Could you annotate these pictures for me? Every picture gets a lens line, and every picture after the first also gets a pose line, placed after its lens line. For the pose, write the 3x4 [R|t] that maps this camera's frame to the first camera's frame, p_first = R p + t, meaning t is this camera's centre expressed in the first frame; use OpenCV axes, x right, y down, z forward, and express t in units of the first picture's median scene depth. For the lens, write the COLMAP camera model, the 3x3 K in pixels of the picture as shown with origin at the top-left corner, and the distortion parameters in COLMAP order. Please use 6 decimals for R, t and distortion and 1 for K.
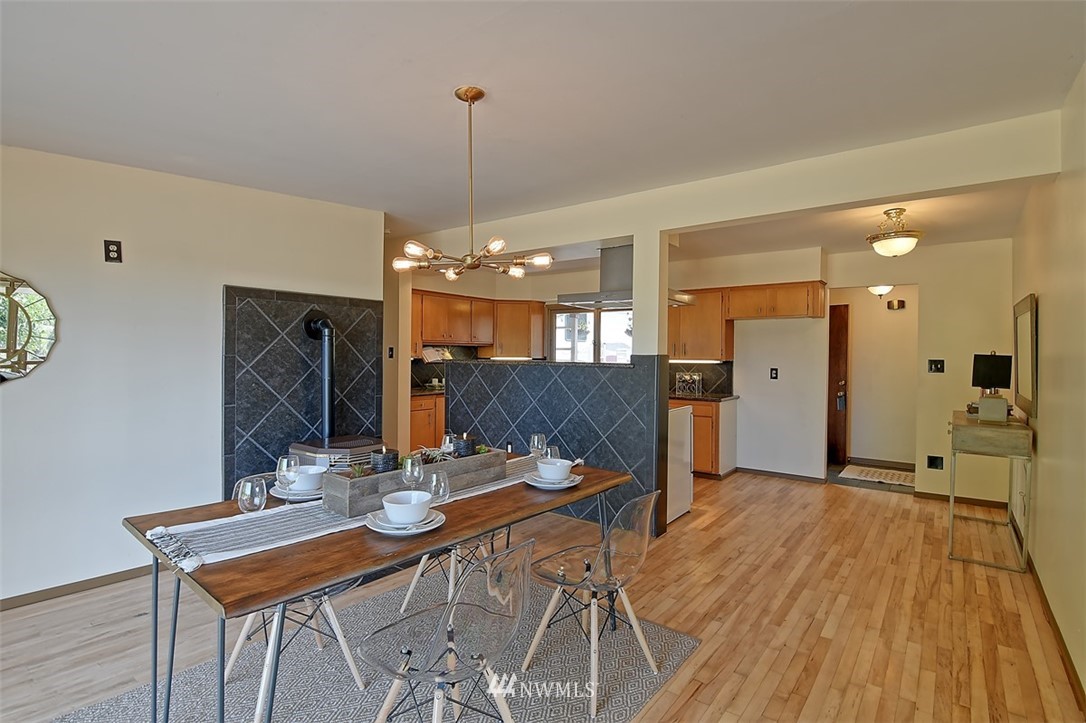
lens RADIAL K [[527.0, 0, 543.3], [0, 527.0, 359.3], [0, 0, 1]] dist [-0.020865, -0.001212]
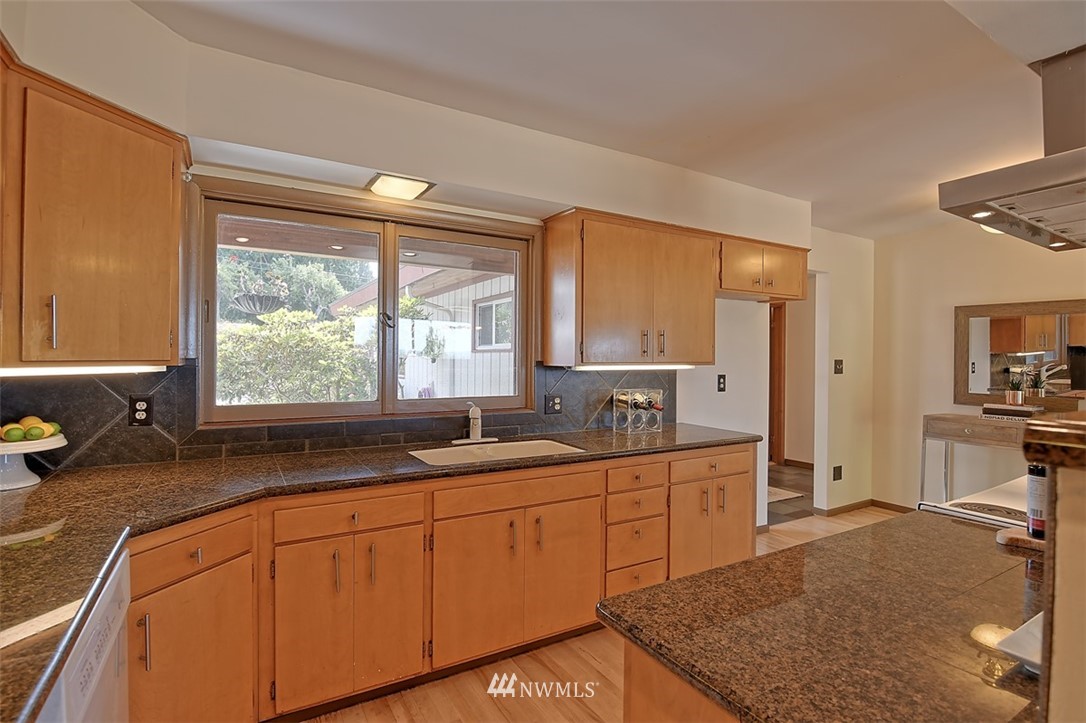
lens RADIAL K [[527.0, 0, 543.3], [0, 527.0, 359.3], [0, 0, 1]] dist [-0.020865, -0.001212]
pose [[0.371761, -0.012256, 0.928248, -0.239018], [0.003556, 0.999924, 0.011778, -0.010256], [-0.928322, -0.001078, 0.371776, 0.967616]]
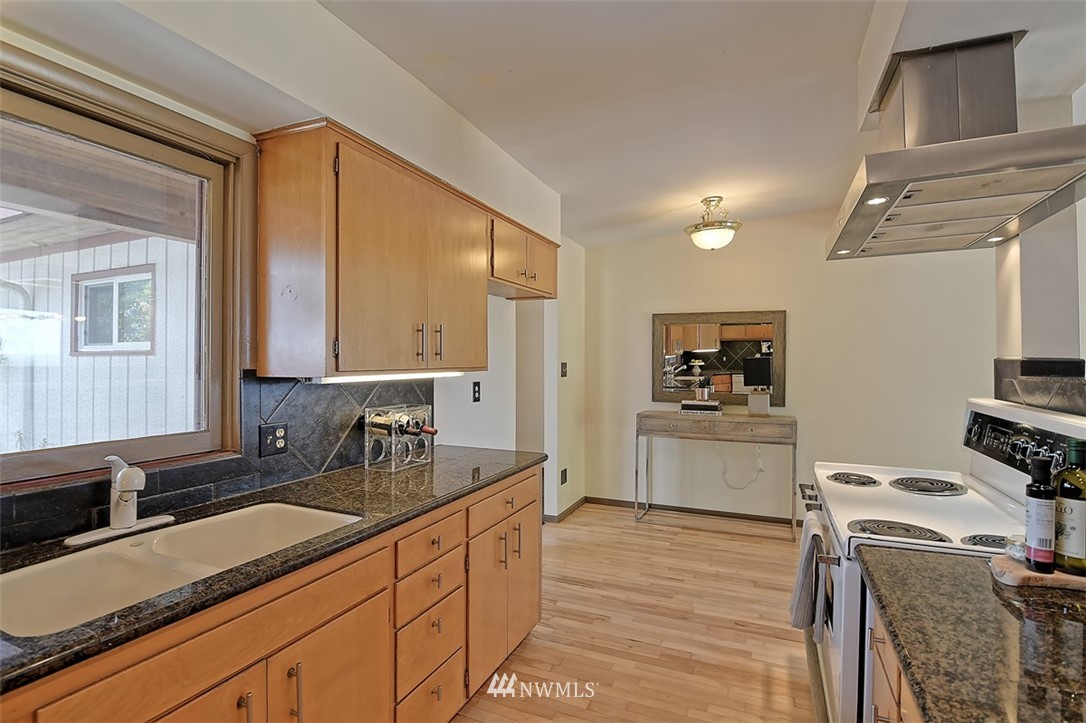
lens RADIAL K [[527.0, 0, 543.3], [0, 527.0, 359.3], [0, 0, 1]] dist [-0.020865, -0.001212]
pose [[-0.243582, -0.006460, 0.969859, -0.101174], [0.004406, 0.999960, 0.007767, -0.010068], [-0.969870, 0.006165, -0.243544, 1.069571]]
